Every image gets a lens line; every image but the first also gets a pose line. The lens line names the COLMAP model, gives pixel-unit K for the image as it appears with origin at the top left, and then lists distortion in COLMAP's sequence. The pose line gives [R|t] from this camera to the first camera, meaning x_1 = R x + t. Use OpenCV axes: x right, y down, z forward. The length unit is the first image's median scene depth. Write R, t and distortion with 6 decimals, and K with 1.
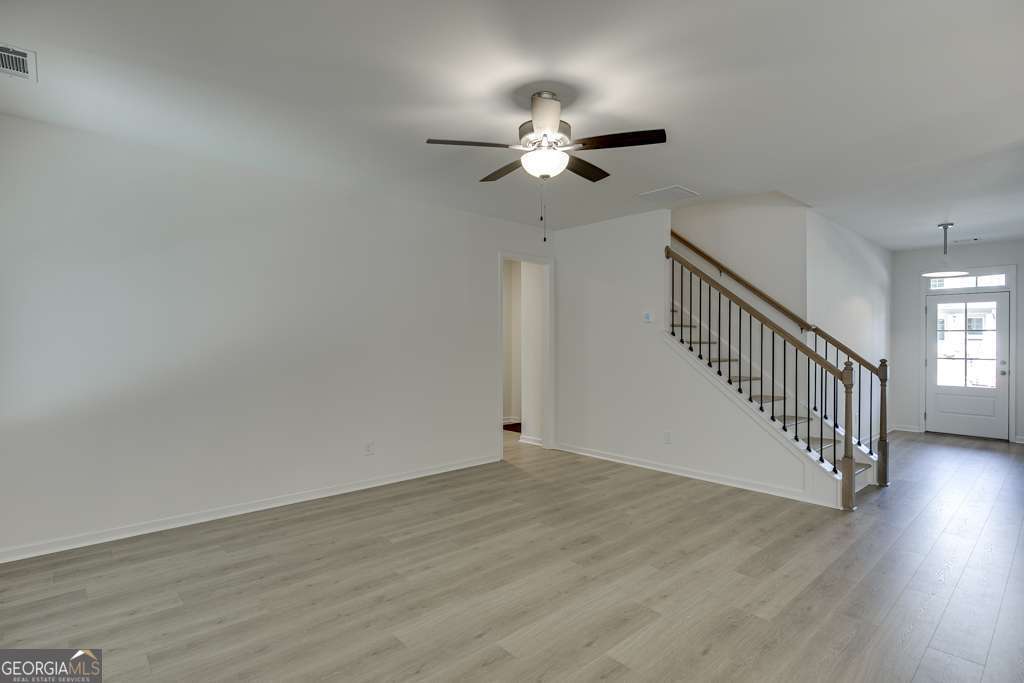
lens RADIAL K [[515.1, 0, 519.0], [0, 515.1, 342.4], [0, 0, 1]] dist [-0.000539, -0.000235]
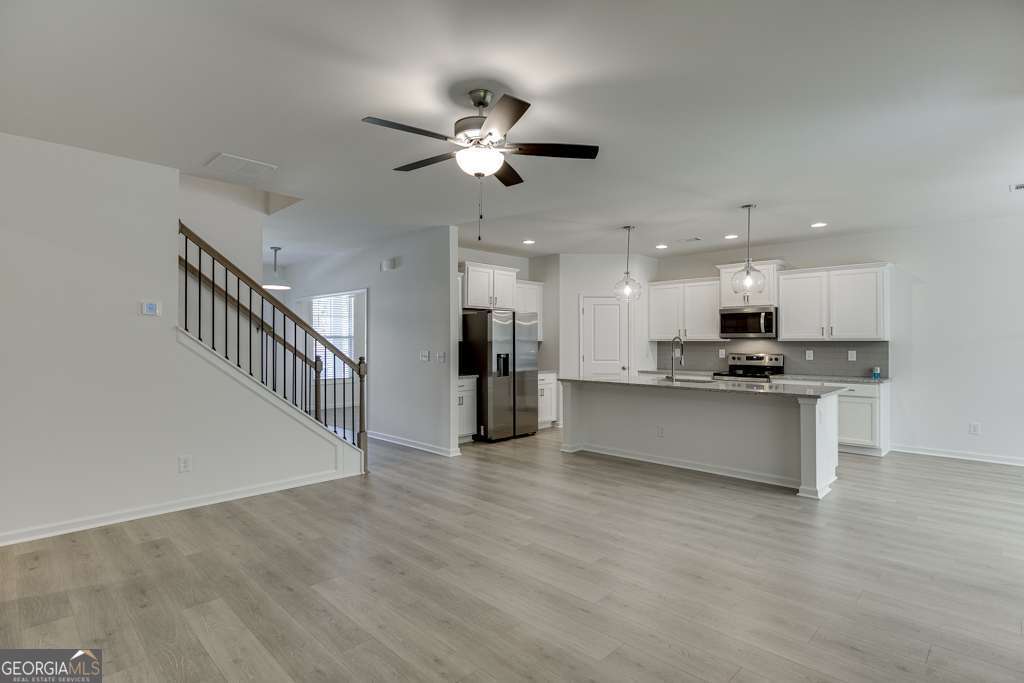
lens RADIAL K [[515.1, 0, 519.0], [0, 515.1, 342.4], [0, 0, 1]] dist [-0.000539, -0.000235]
pose [[-0.048913, -0.002063, 0.998801, -0.674932], [0.003858, 0.999990, 0.002254, 0.000644], [-0.998796, 0.003963, -0.048904, 0.698896]]
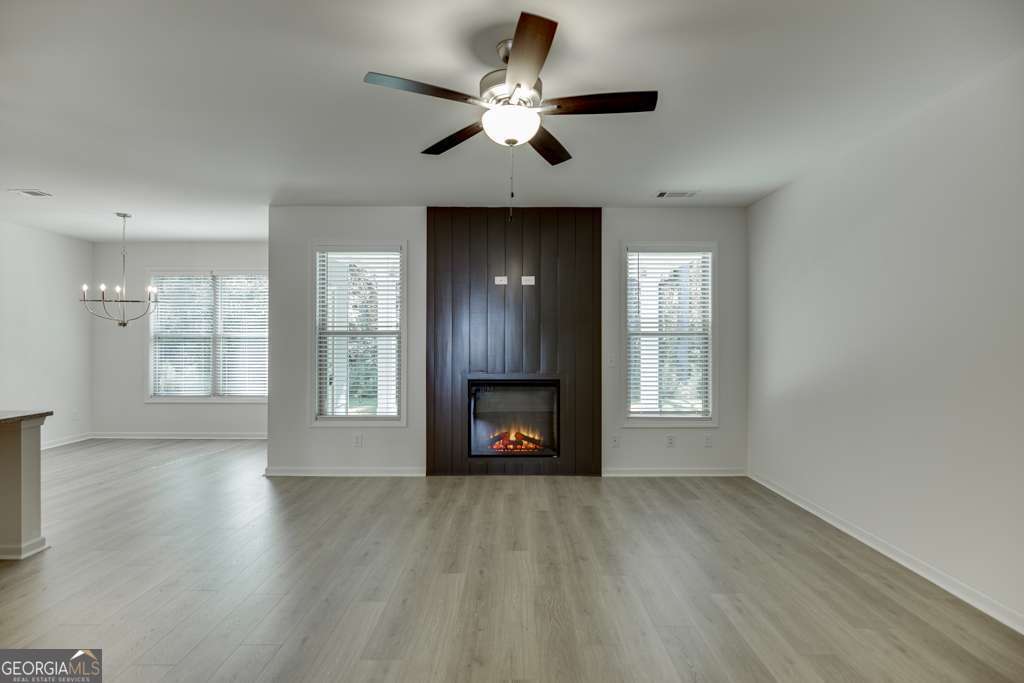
lens RADIAL K [[491.9, 0, 512.0], [0, 491.9, 341.5], [0, 0, 1]] dist [-0.001295, -0.000361]
pose [[-0.681130, -0.002668, -0.732157, 0.447968], [-0.004819, 0.999988, 0.000839, -0.001168], [0.732146, 0.004100, -0.681135, 1.103075]]
